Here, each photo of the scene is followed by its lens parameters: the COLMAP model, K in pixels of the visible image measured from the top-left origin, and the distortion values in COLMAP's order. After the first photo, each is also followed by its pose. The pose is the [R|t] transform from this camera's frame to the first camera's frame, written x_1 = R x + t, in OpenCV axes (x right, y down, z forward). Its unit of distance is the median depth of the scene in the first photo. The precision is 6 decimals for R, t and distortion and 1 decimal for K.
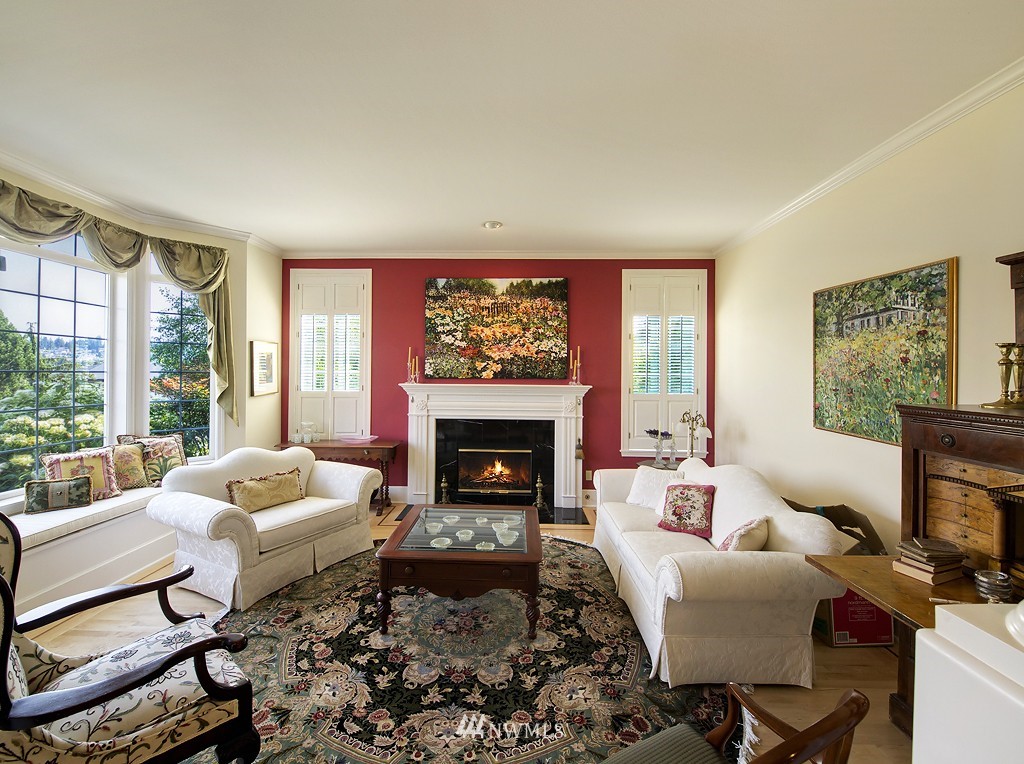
lens RADIAL K [[422.3, 0, 507.7], [0, 422.3, 376.0], [0, 0, 1]] dist [-0.001177, -0.000336]
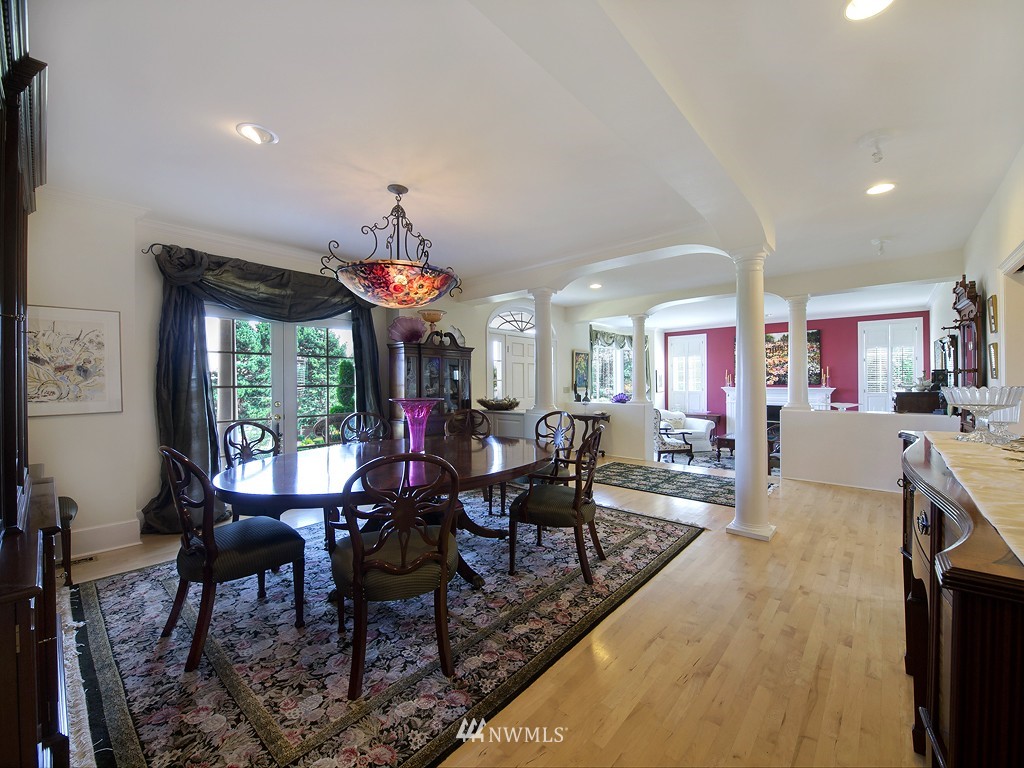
lens RADIAL K [[422.3, 0, 506.2], [0, 422.3, 384.0], [0, 0, 1]] dist [-0.001177, -0.000336]
pose [[0.757651, -0.010059, -0.652582, 0.304737], [0.005813, 0.999946, -0.008665, 0.012997], [0.652634, 0.002772, 0.757668, -1.292583]]
